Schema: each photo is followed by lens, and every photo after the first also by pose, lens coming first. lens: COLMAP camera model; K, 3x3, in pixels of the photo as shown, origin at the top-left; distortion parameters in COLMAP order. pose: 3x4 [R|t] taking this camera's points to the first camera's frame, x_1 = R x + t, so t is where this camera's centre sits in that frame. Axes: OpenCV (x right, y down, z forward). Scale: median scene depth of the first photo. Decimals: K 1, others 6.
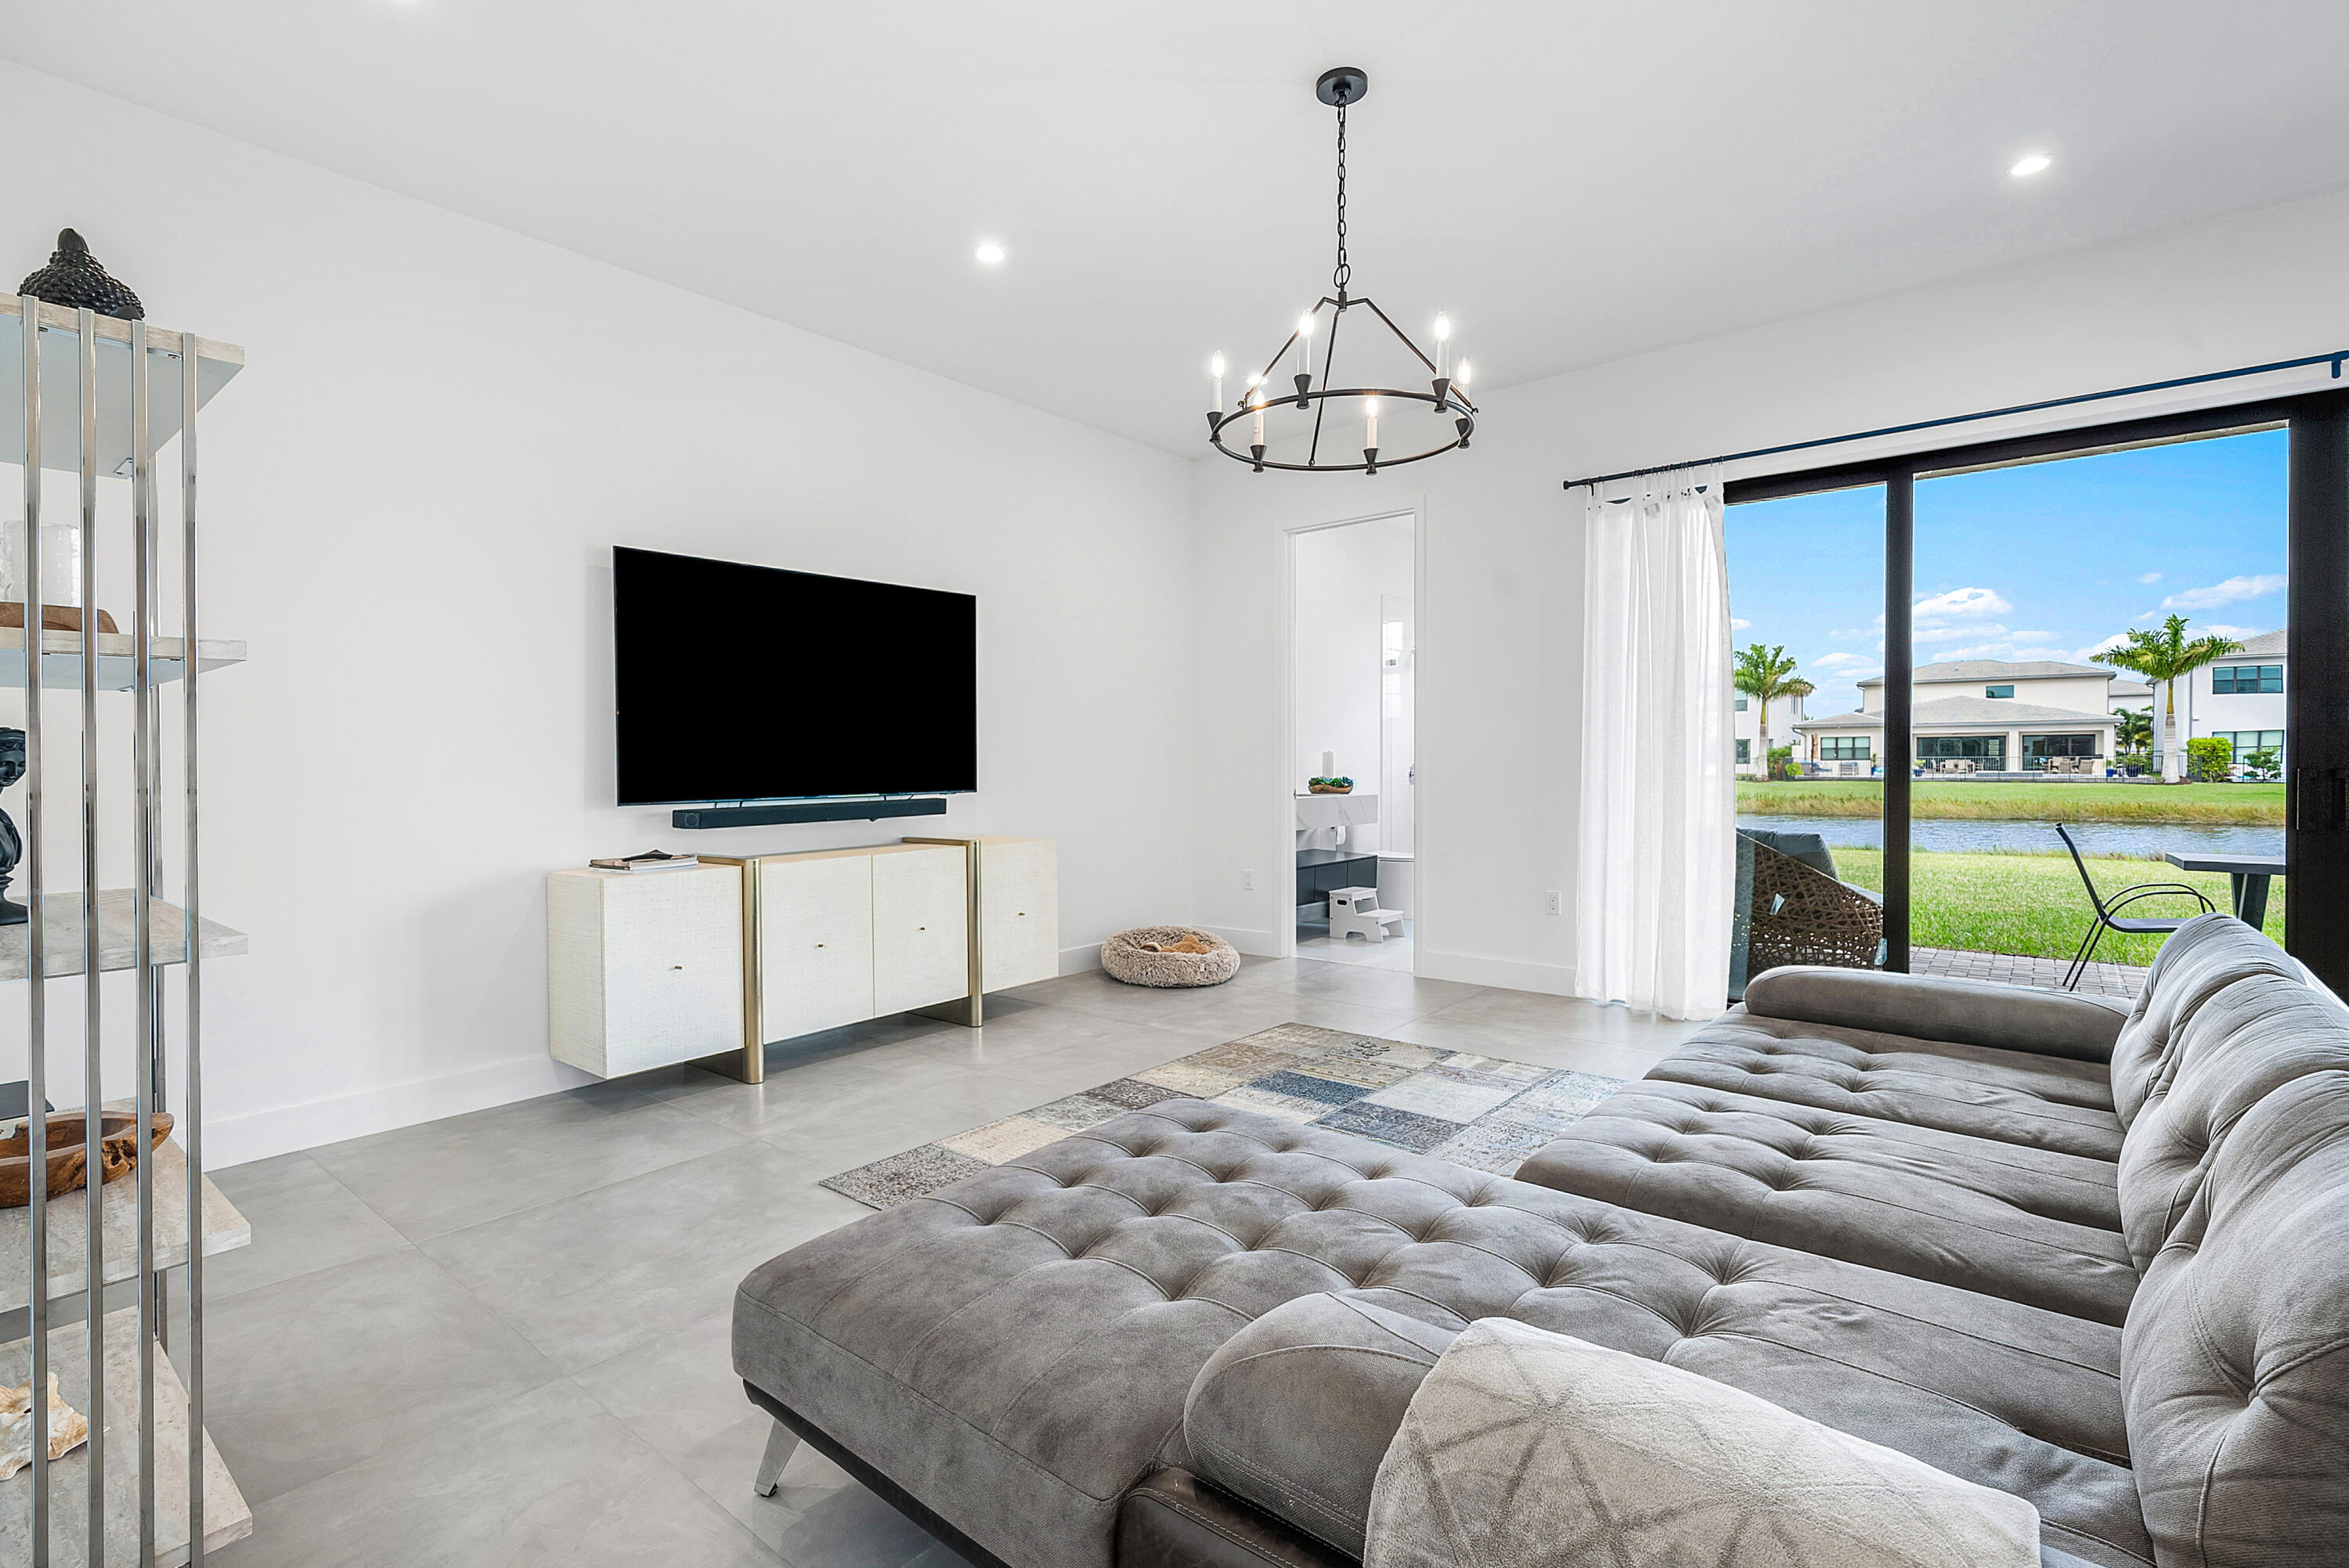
lens RADIAL K [[1081.7, 0, 1143.3], [0, 1081.7, 773.6], [0, 0, 1]] dist [-0.000104, 0.000160]
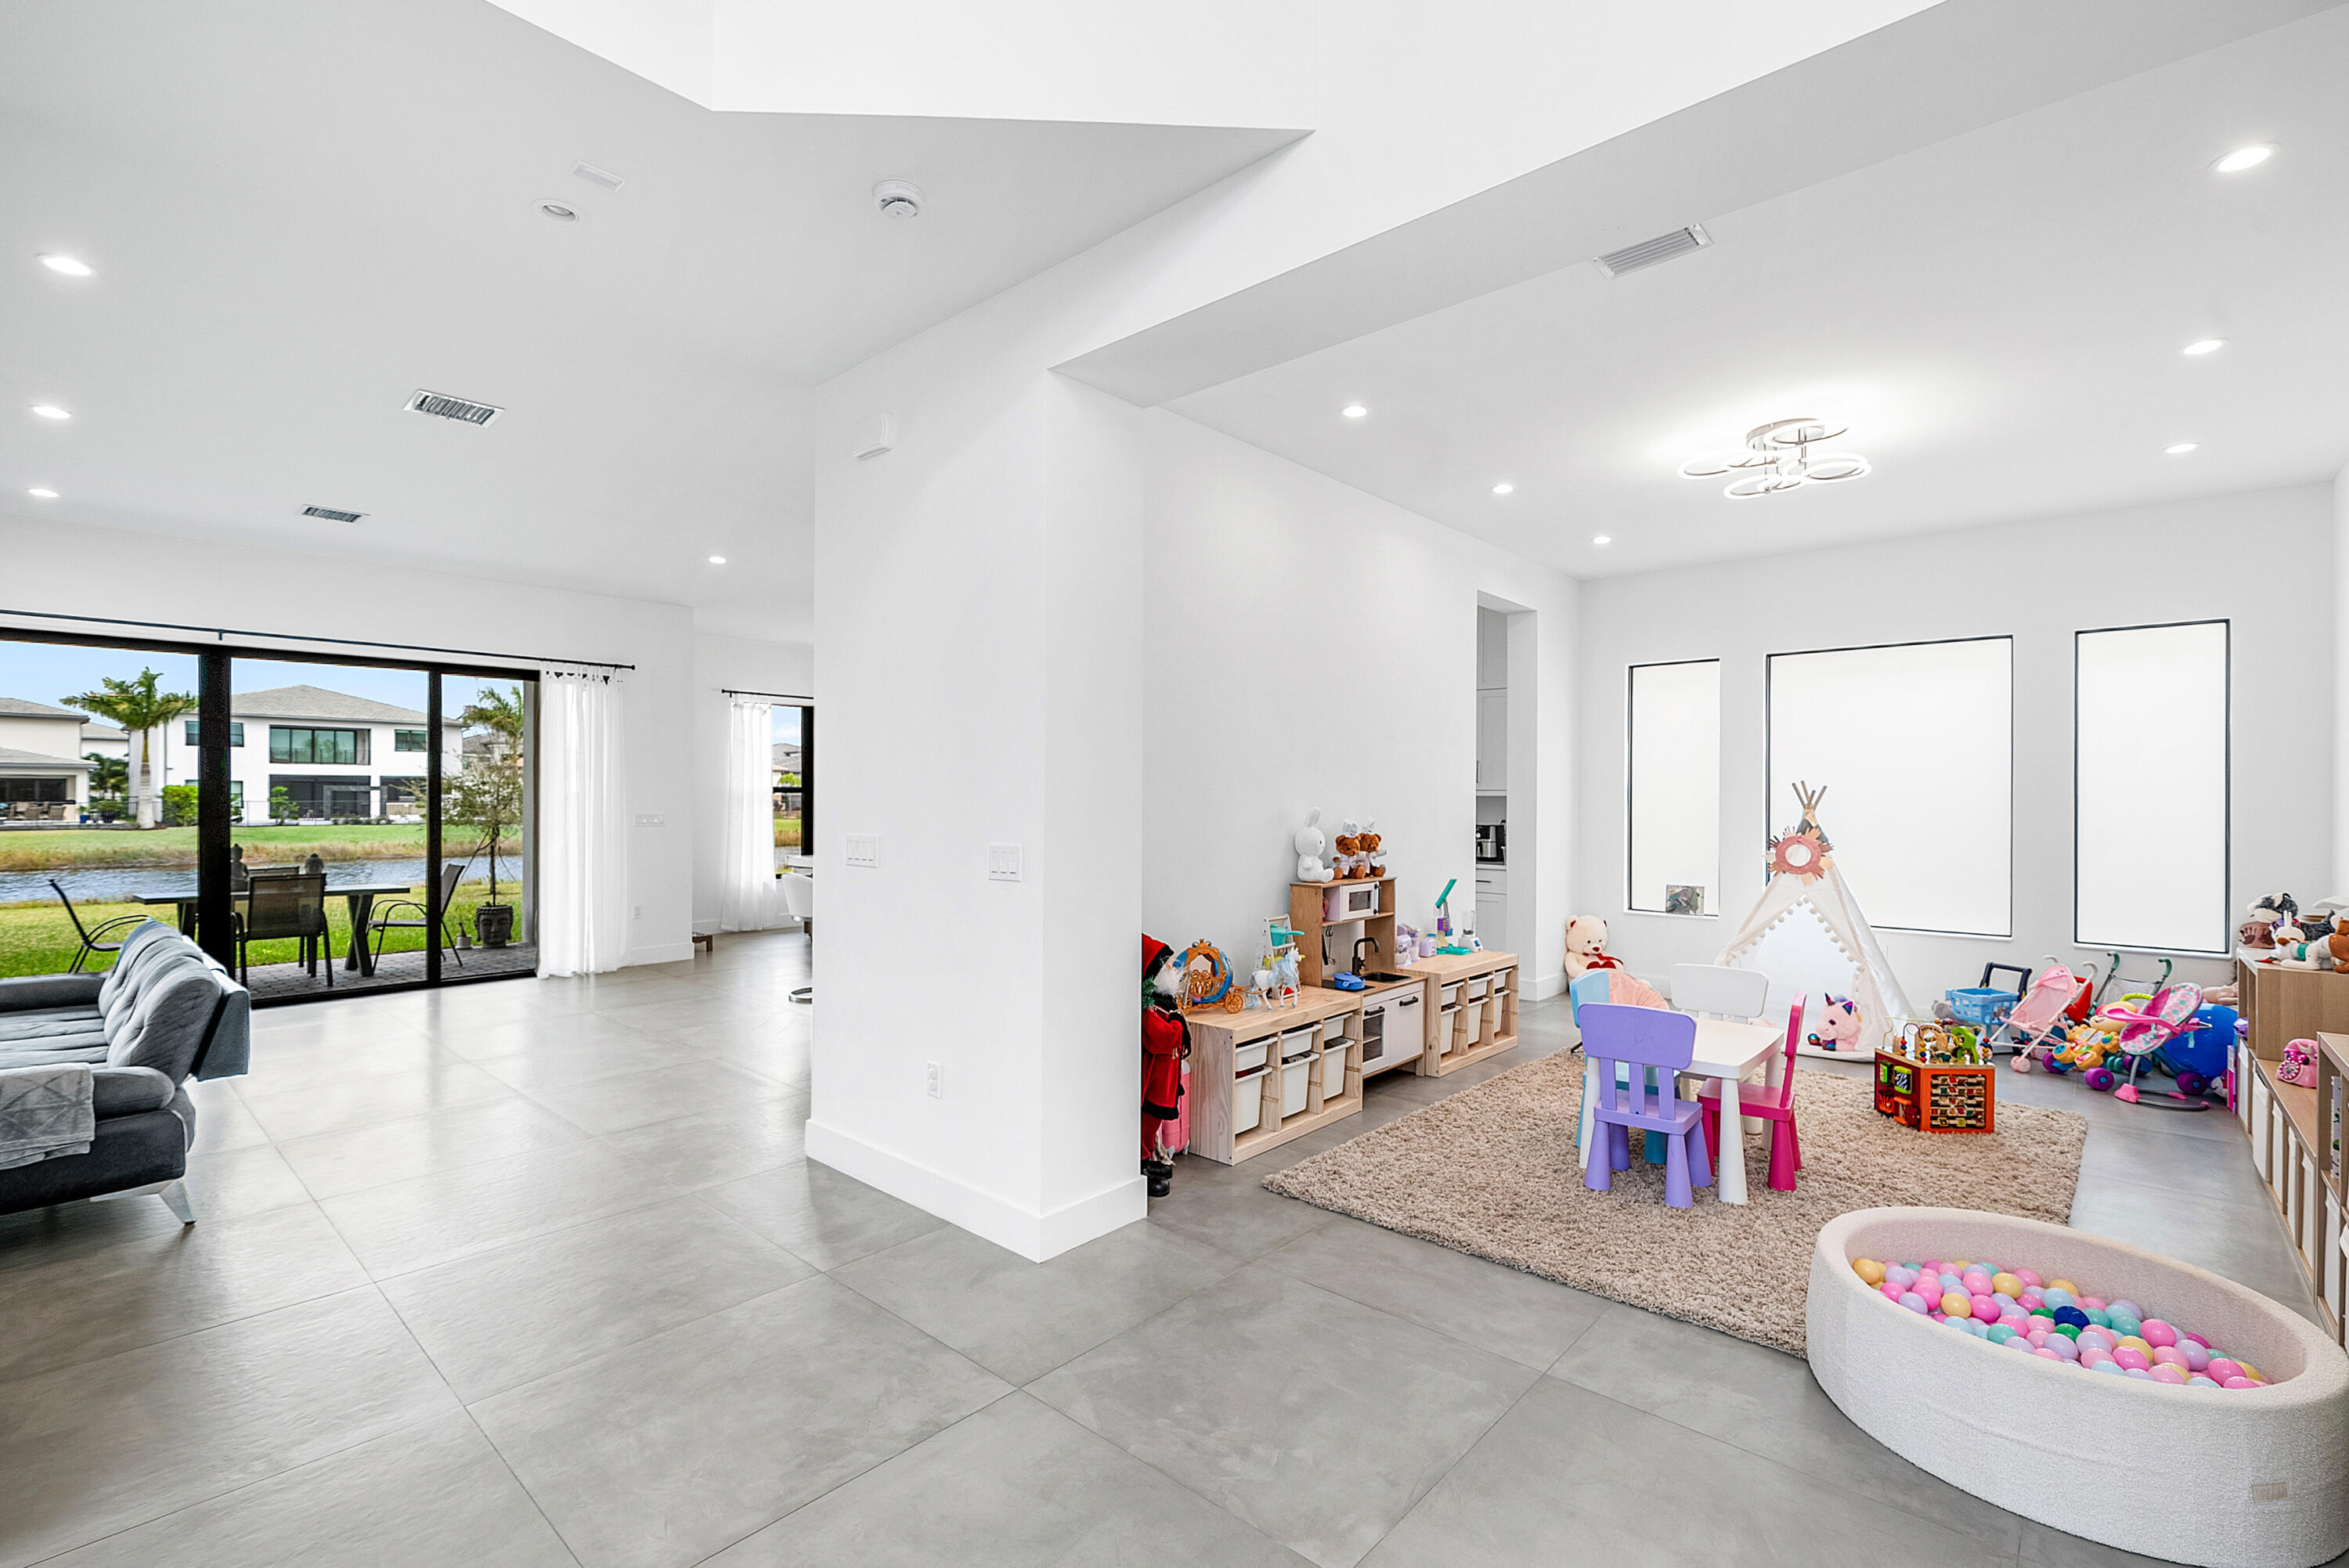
lens RADIAL K [[1081.7, 0, 1181.1], [0, 1081.7, 794.8], [0, 0, 1]] dist [-0.000104, 0.000160]
pose [[0.048261, 0.011005, 0.998774, -0.535533], [0.008678, 0.999897, -0.011437, -0.040135], [-0.998797, 0.009219, 0.048161, -0.581612]]
